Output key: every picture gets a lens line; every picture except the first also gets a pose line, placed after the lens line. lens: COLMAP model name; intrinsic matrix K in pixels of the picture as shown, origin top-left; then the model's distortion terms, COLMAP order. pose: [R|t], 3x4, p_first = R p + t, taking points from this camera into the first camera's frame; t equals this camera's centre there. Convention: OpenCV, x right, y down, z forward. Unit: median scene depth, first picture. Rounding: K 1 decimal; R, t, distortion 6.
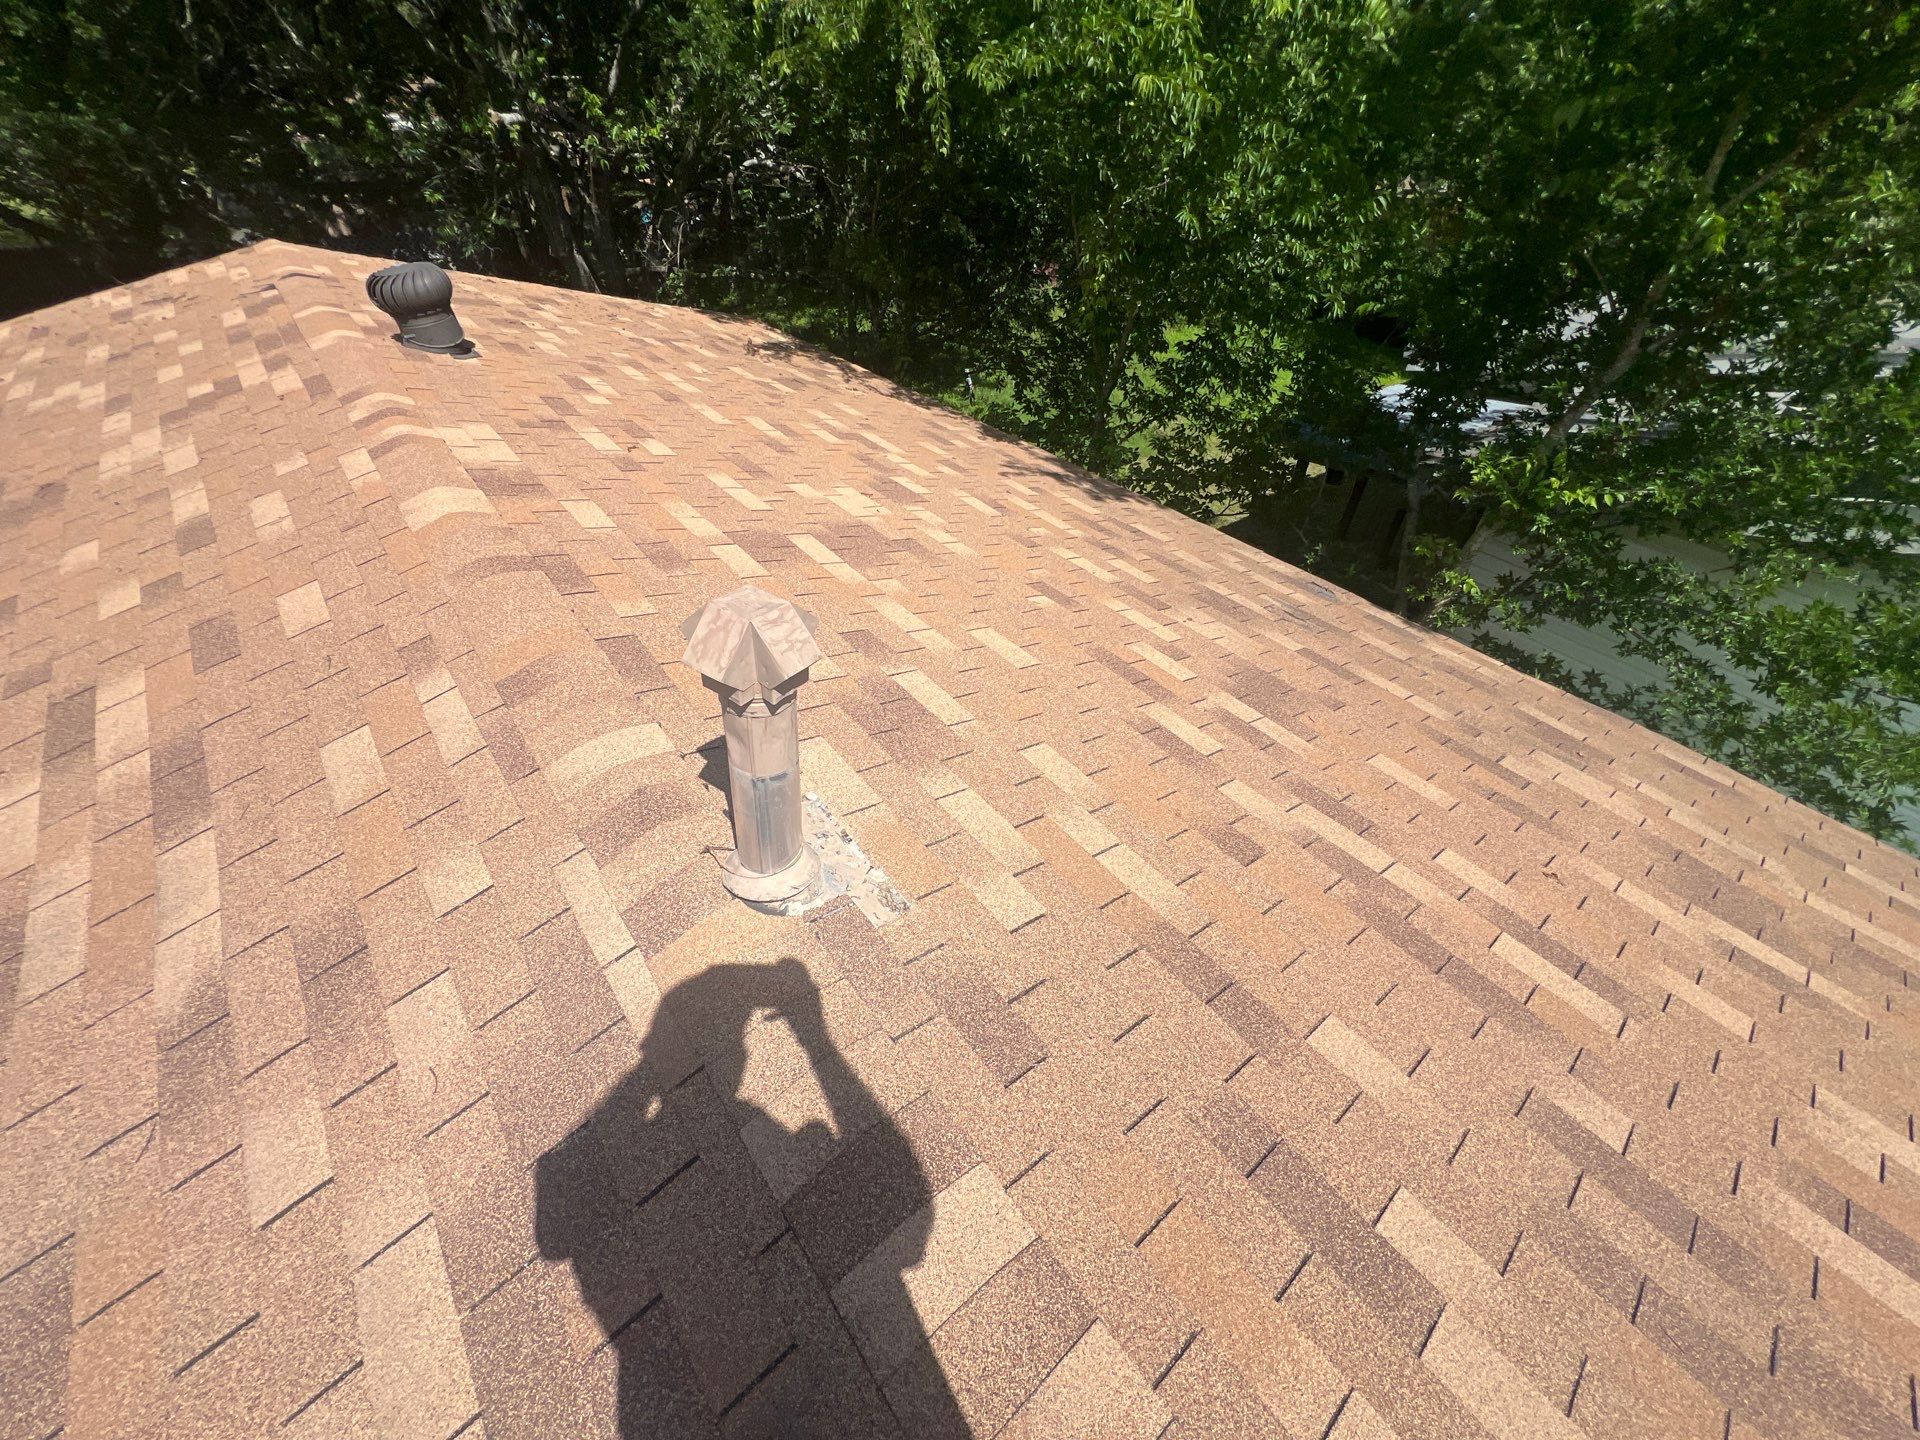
lens RADIAL K [[768.2, 0, 954.4], [0, 768.2, 718.3], [0, 0, 1]] dist [-0.001646, 0.000105]
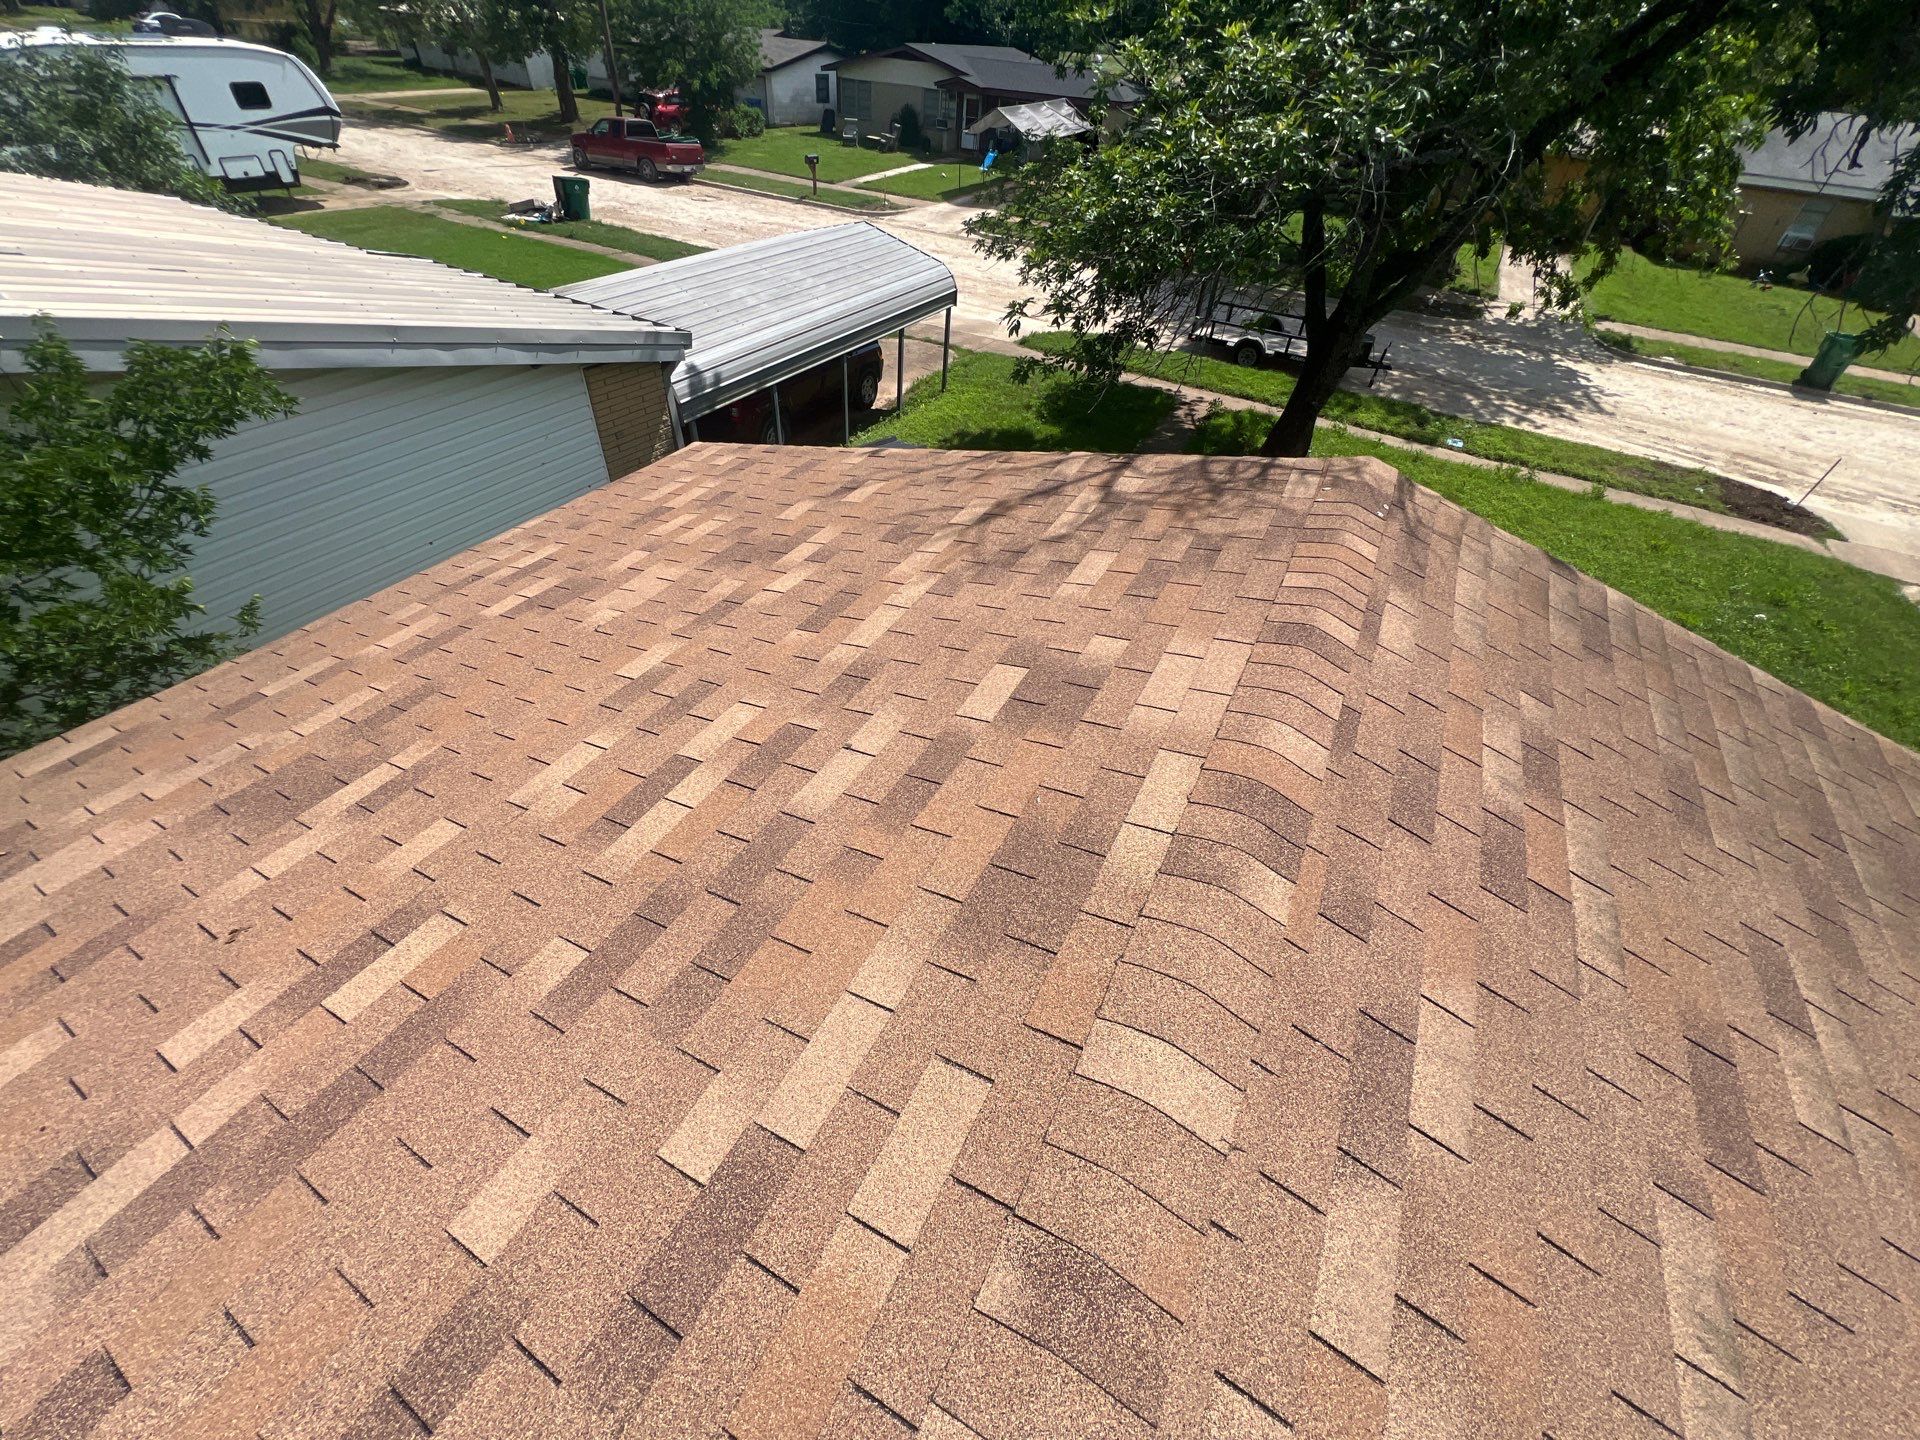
lens RADIAL K [[768.2, 0, 961.1], [0, 768.2, 715.6], [0, 0, 1]] dist [-0.001646, 0.000105]
pose [[-0.381030, -0.671012, 0.636049, 0.085026], [0.529232, 0.405799, 0.745145, -0.091504], [-0.758109, 0.620540, 0.200500, 0.060305]]
